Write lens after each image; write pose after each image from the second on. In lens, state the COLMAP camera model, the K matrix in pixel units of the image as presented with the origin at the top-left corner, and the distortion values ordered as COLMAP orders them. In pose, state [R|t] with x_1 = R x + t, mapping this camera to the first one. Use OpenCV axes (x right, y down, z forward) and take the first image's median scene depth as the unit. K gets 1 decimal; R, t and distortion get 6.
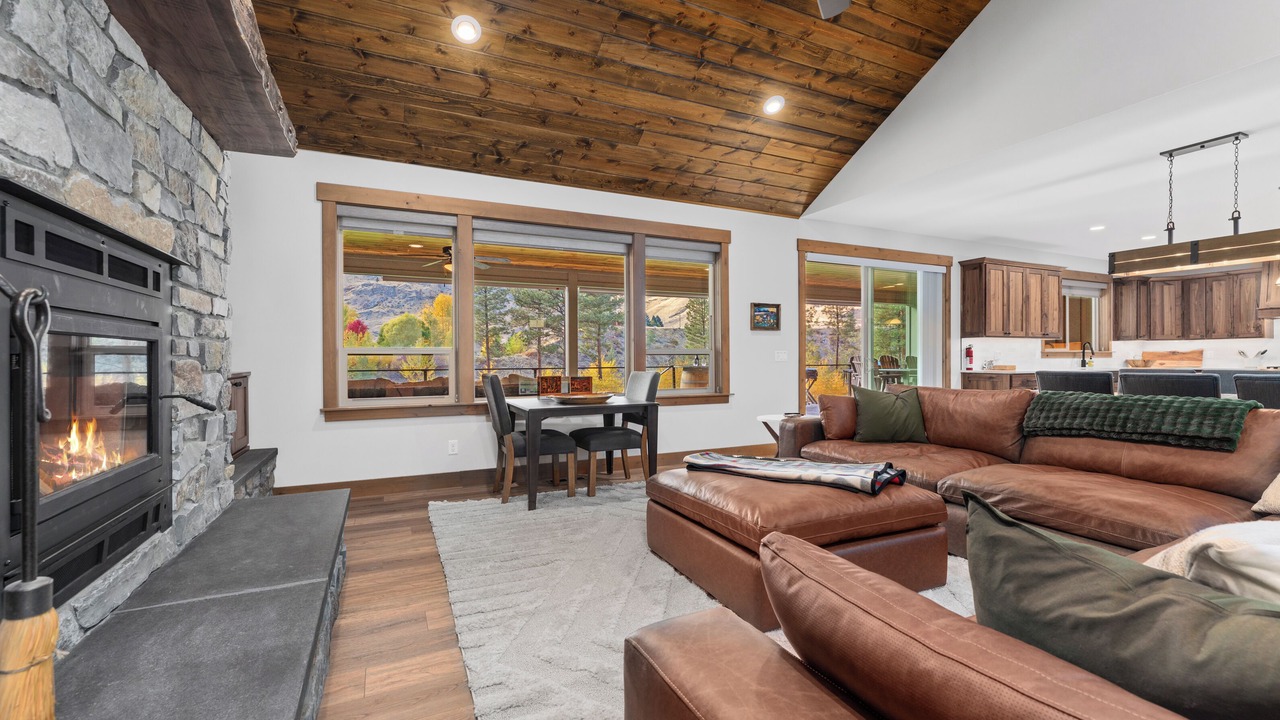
lens RADIAL K [[513.4, 0, 631.4], [0, 513.4, 359.0], [0, 0, 1]] dist [-0.002570, 0.000522]
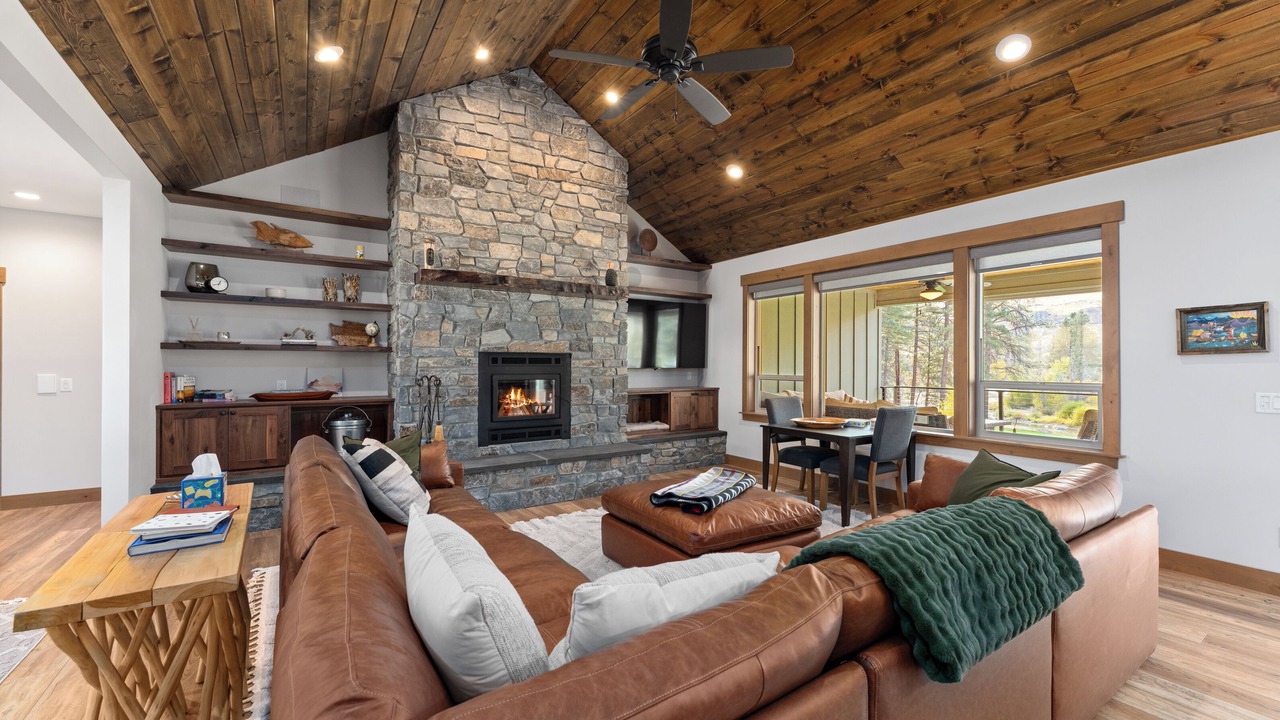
lens RADIAL K [[513.4, 0, 634.1], [0, 513.4, 363.0], [0, 0, 1]] dist [-0.002570, 0.000522]
pose [[0.155498, -0.000589, -0.987836, 0.966325], [-0.005969, 0.999981, -0.001535, -0.056717], [0.987818, 0.006135, 0.155491, 0.399042]]
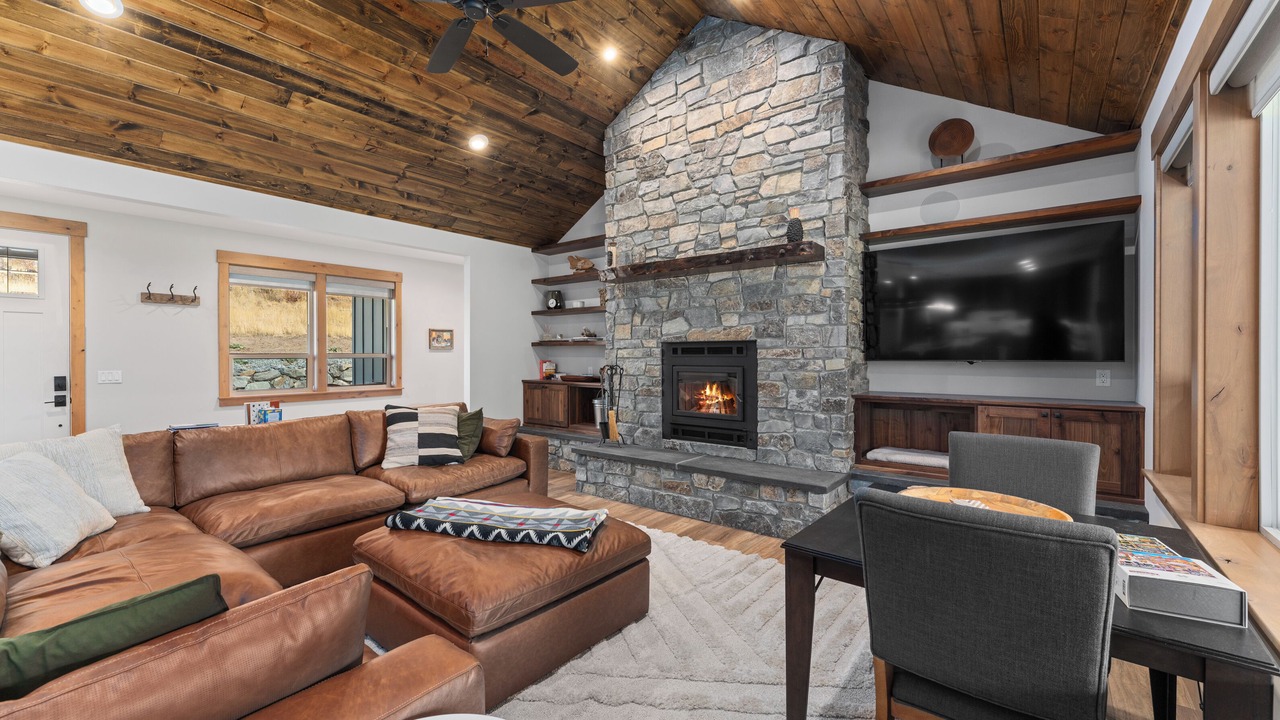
lens RADIAL K [[513.4, 0, 637.5], [0, 513.4, 355.8], [0, 0, 1]] dist [-0.002570, 0.000522]
pose [[-0.889567, 0.002053, -0.456800, 0.312080], [0.000122, 0.999991, 0.004258, -0.056574], [0.456805, 0.003732, -0.889559, 1.259277]]
